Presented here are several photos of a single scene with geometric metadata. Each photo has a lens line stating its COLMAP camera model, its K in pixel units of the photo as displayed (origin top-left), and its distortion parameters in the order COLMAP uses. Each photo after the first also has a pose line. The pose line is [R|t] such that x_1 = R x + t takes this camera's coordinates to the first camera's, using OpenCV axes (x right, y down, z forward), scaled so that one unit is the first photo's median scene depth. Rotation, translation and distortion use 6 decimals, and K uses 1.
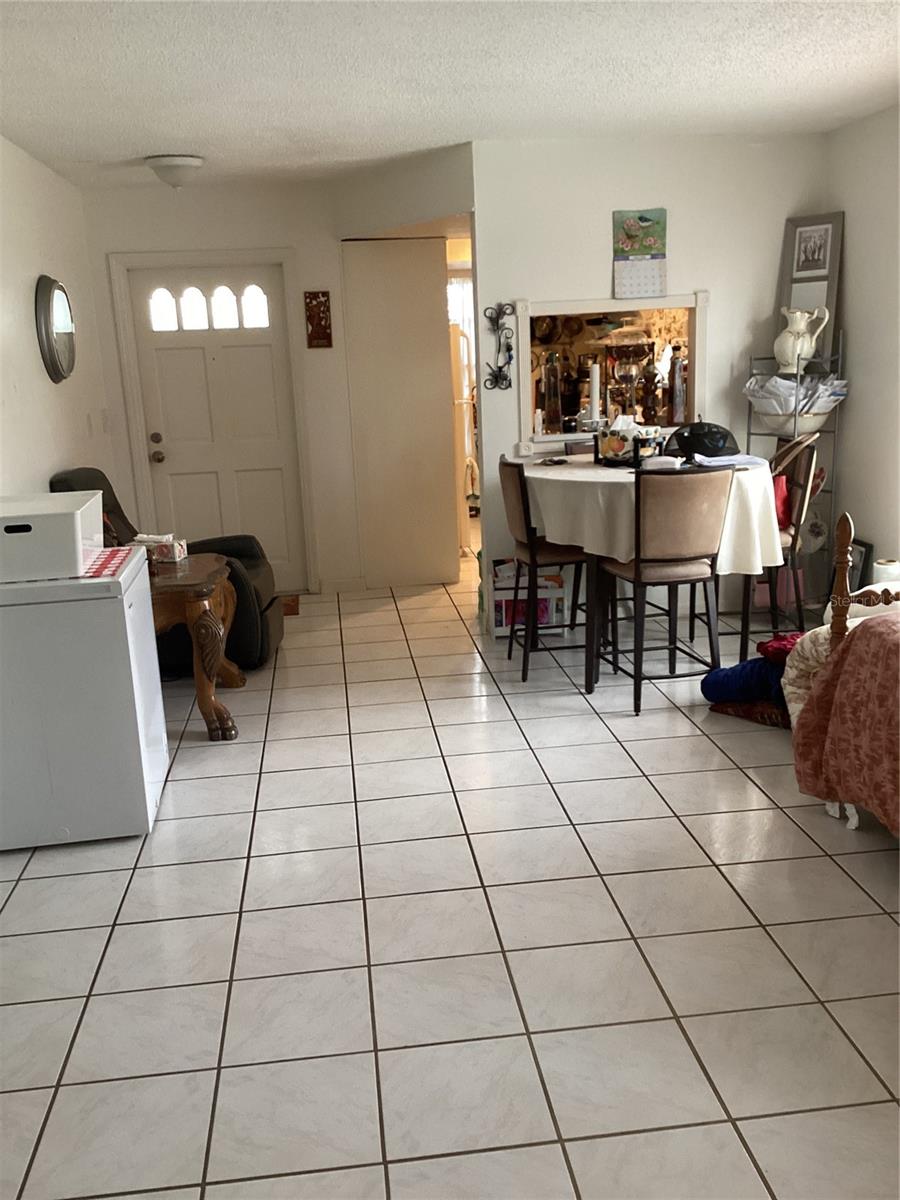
lens RADIAL K [[1081.6, 0, 449.6], [0, 1081.6, 601.7], [0, 0, 1]] dist [0.010260, 0.002792]
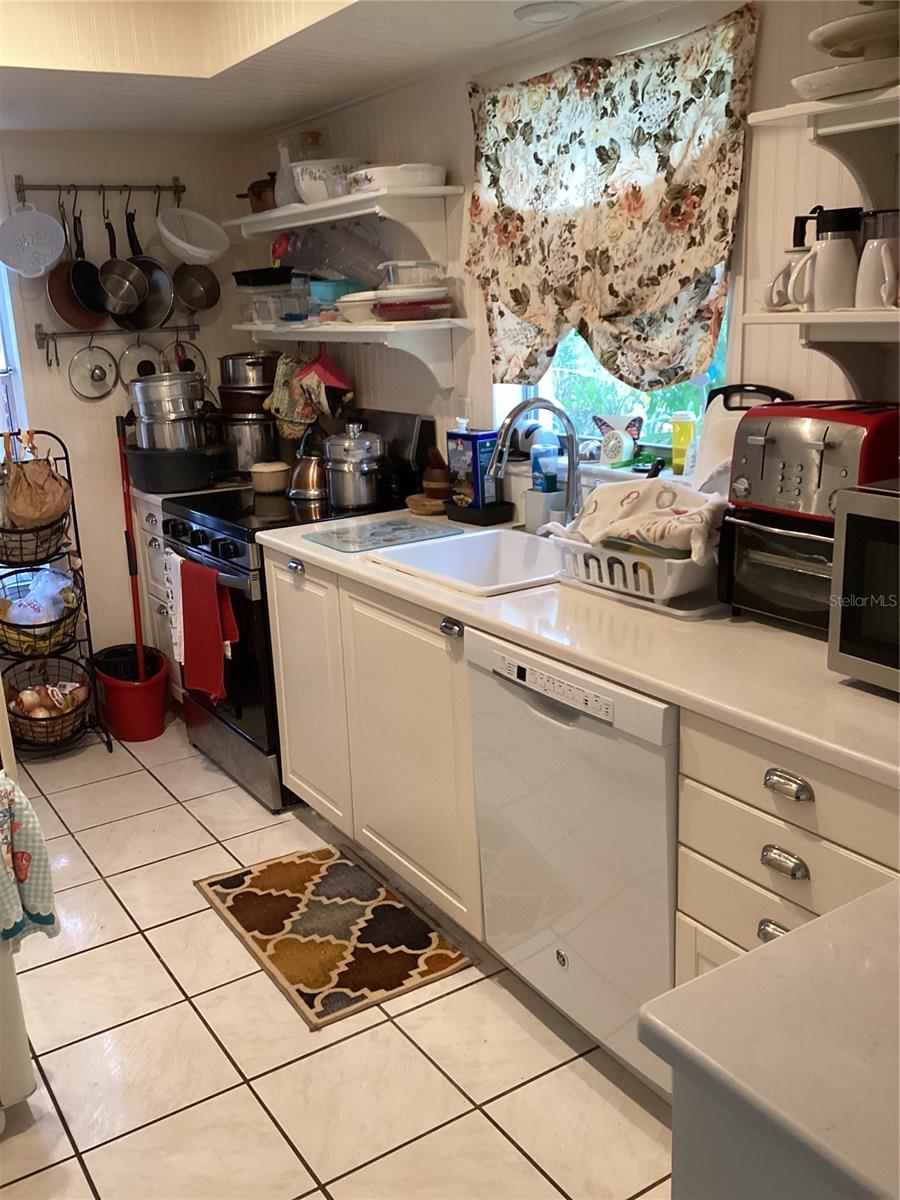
lens RADIAL K [[1081.6, 0, 450.8], [0, 1081.6, 599.6], [0, 0, 1]] dist [0.010260, 0.002792]
pose [[0.895182, -0.103325, 0.433558, 0.006390], [0.098332, 0.994573, 0.033996, -0.137263], [-0.434718, 0.012200, 0.900484, 0.573608]]
